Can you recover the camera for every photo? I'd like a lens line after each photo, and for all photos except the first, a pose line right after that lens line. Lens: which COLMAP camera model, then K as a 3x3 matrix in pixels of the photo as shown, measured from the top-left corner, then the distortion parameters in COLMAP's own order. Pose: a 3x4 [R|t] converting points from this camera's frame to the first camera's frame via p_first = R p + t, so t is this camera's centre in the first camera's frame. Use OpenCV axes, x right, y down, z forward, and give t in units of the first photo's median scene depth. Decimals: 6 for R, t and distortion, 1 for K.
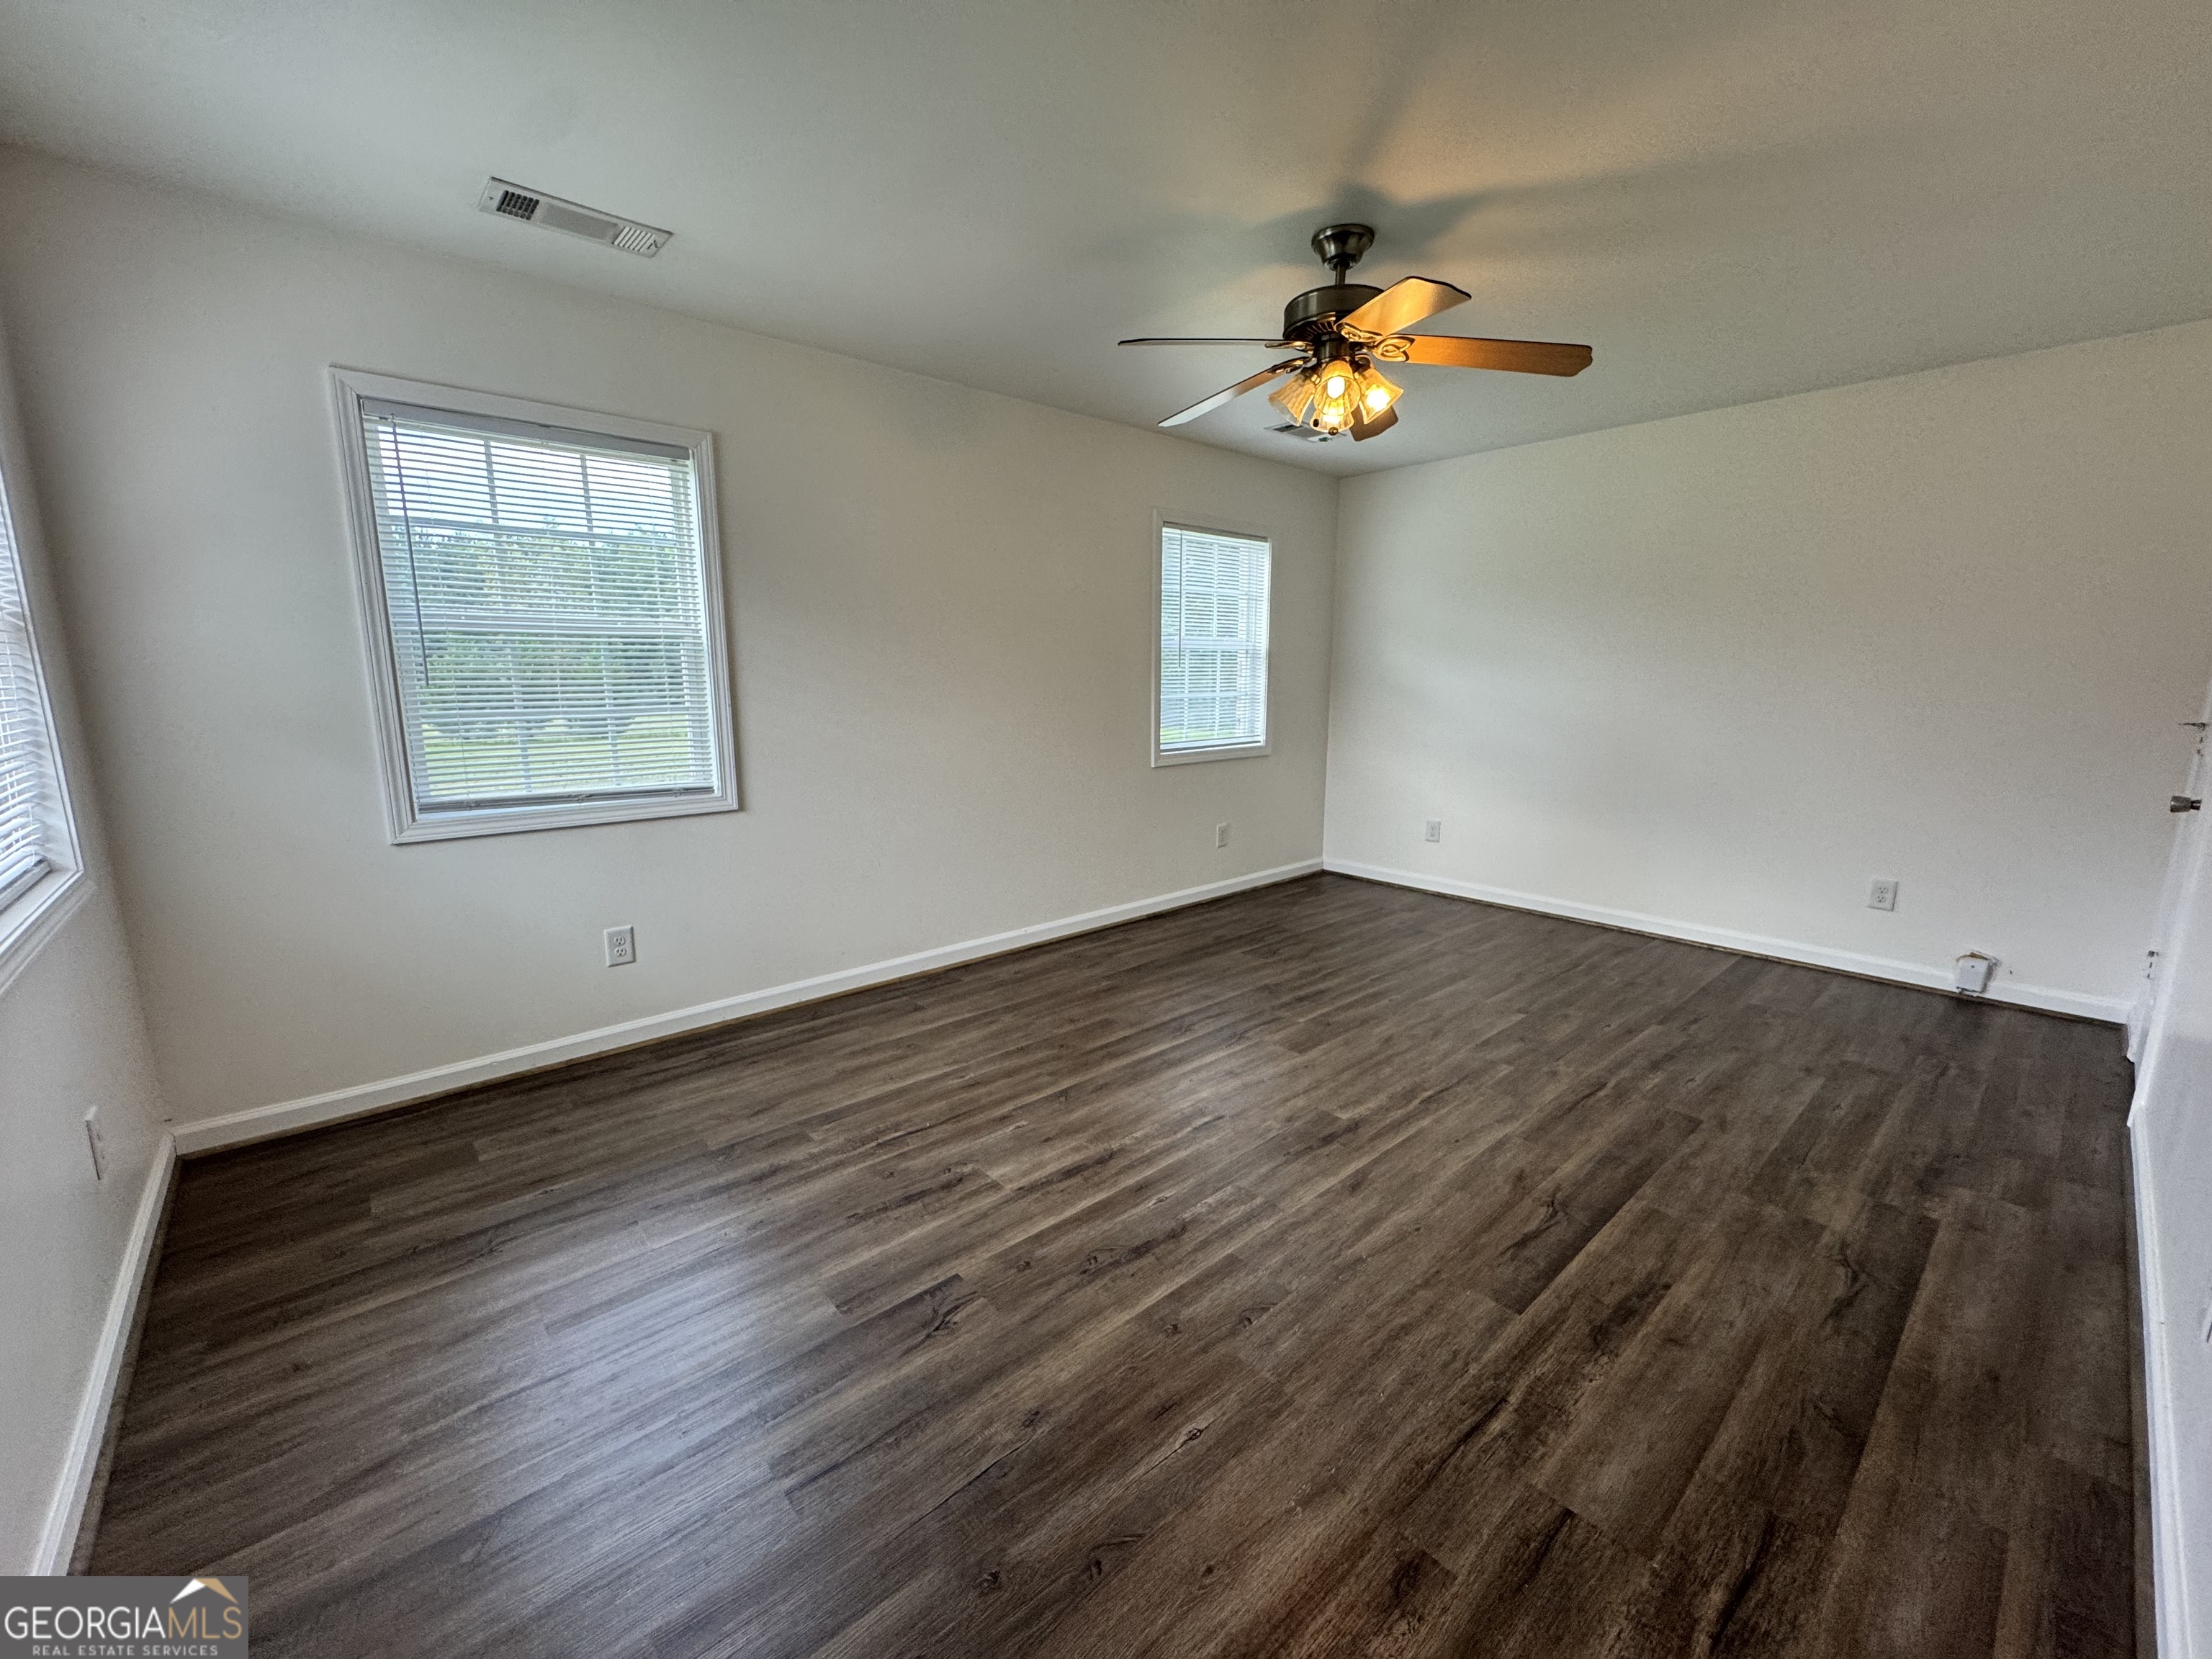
lens RADIAL K [[887.3, 0, 1105.7], [0, 887.3, 833.9], [0, 0, 1]] dist [-0.002932, 0.000256]
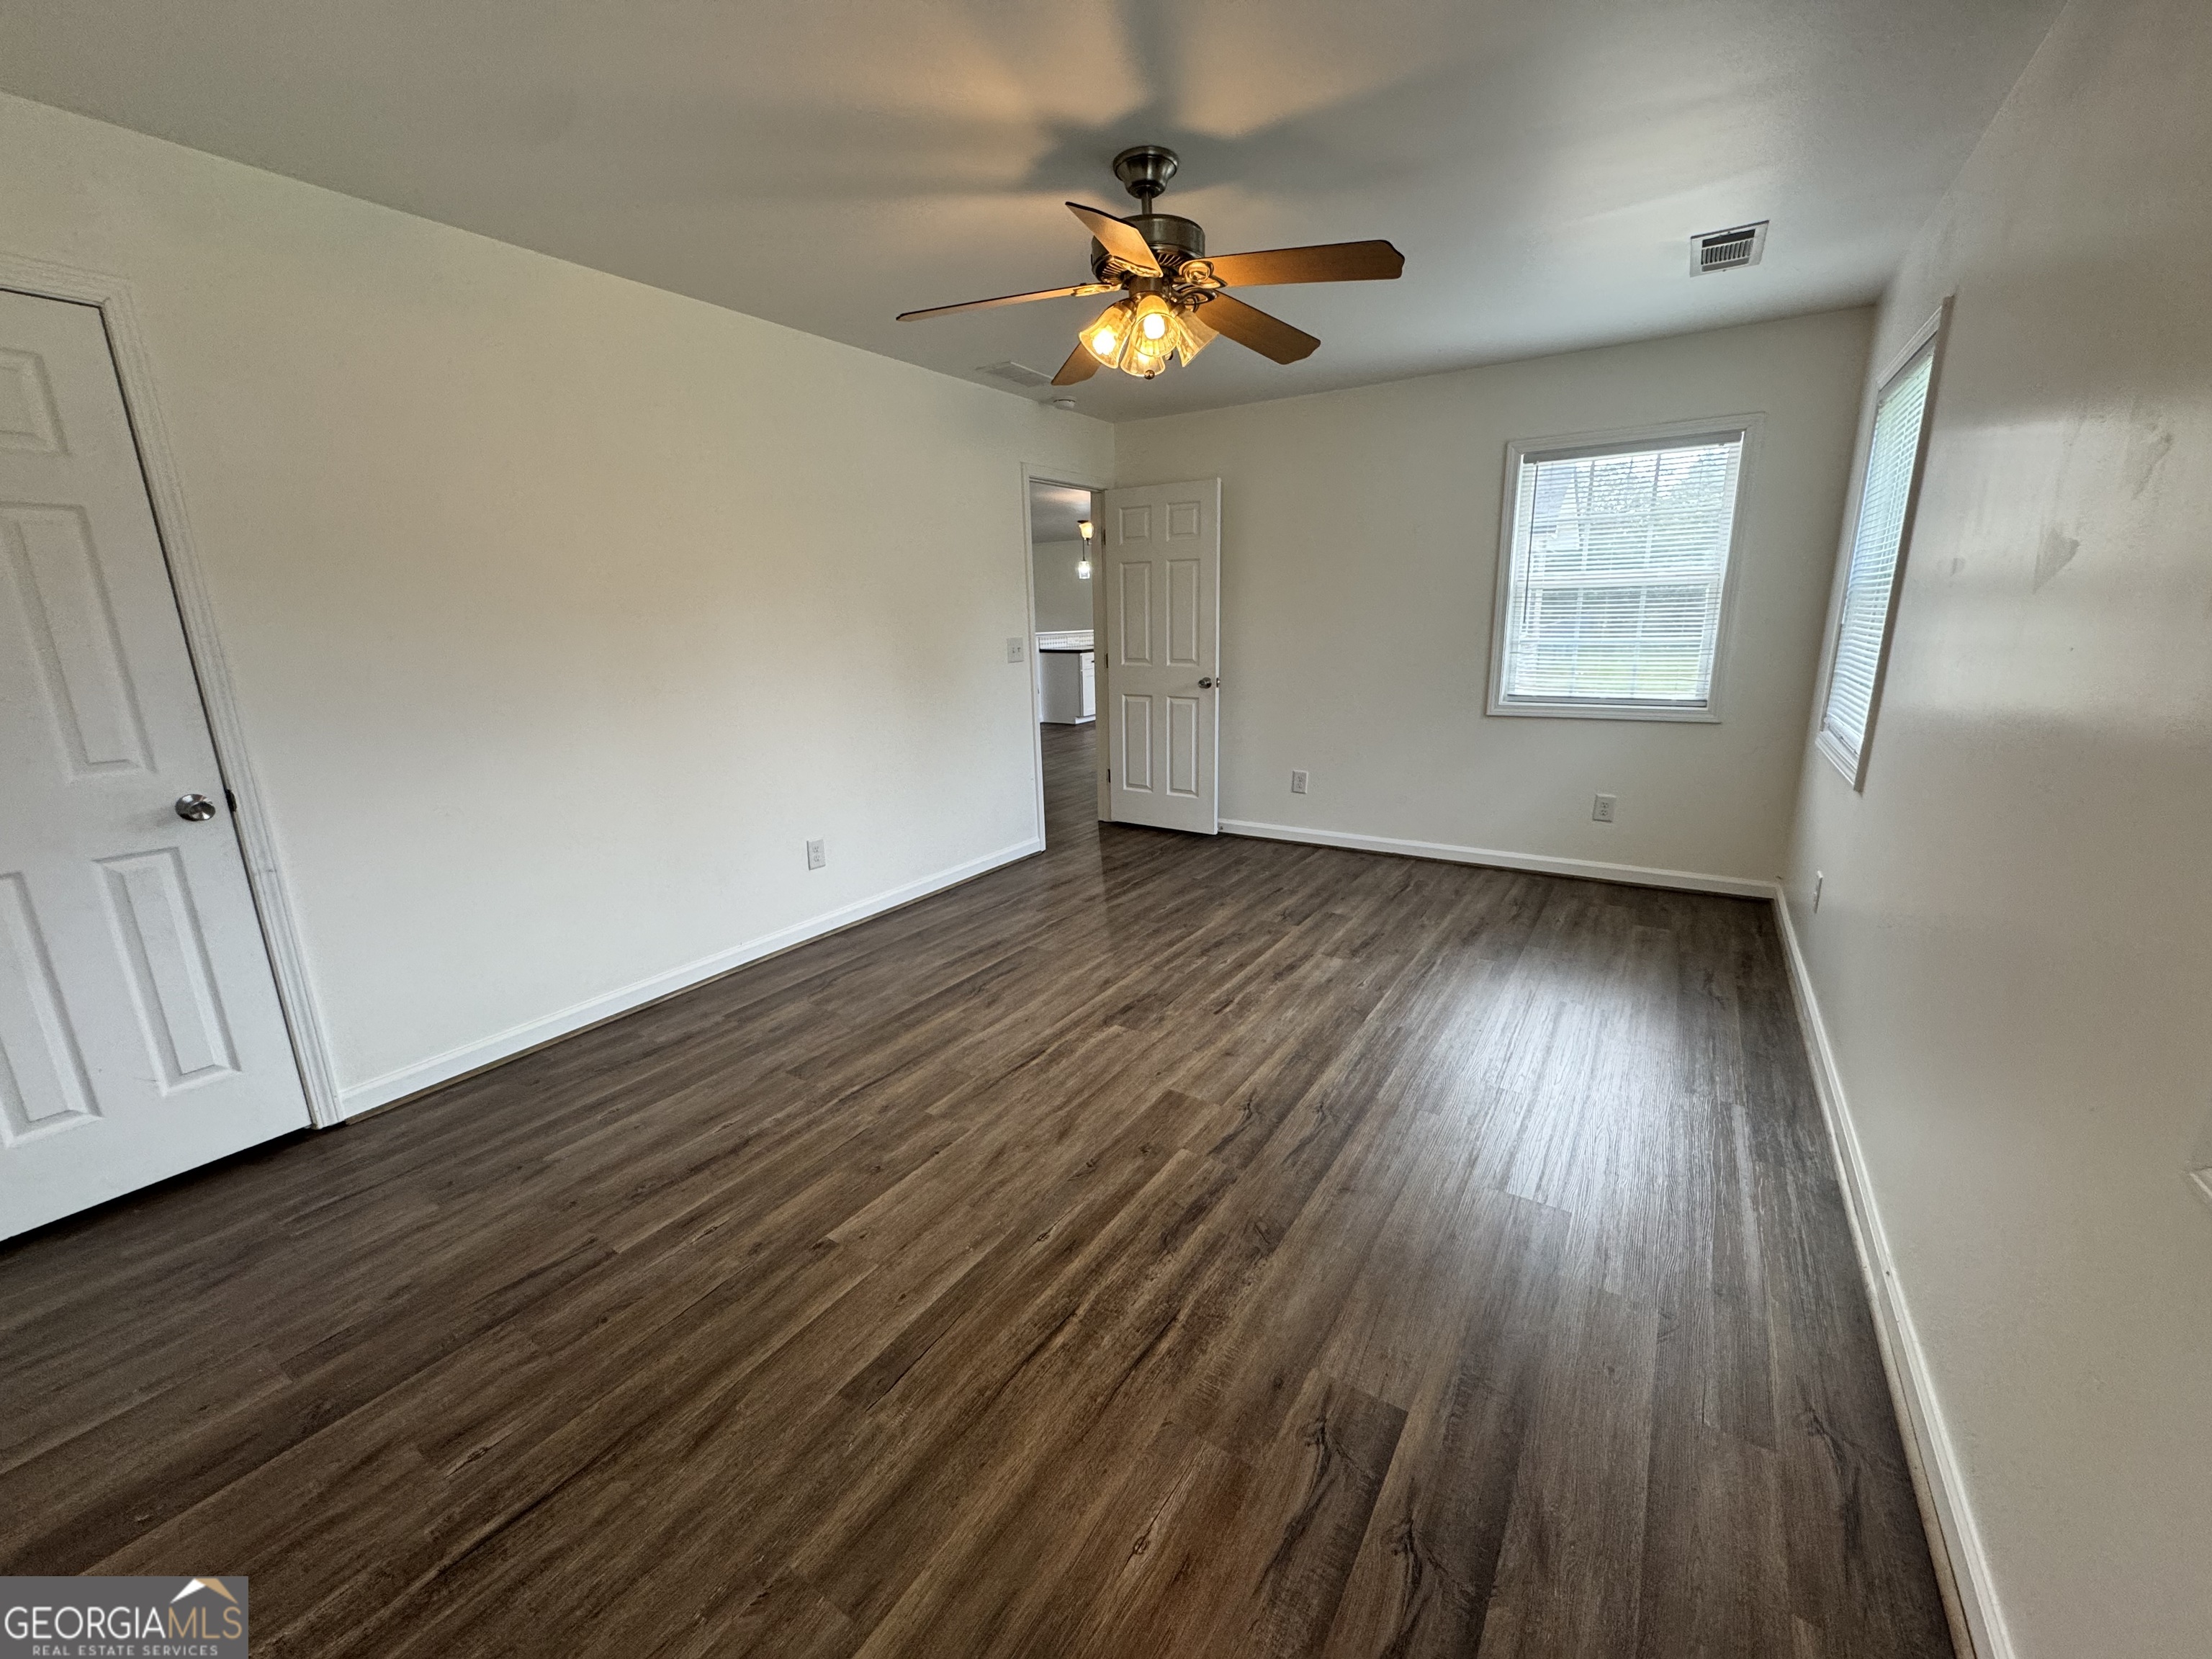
lens RADIAL K [[887.3, 0, 1100.8], [0, 887.3, 831.1], [0, 0, 1]] dist [-0.002932, 0.000256]
pose [[-0.965081, 0.081548, -0.248933, 0.600927], [-0.027133, 0.914075, 0.404636, -0.403278], [0.260541, 0.397261, -0.879944, 2.071165]]
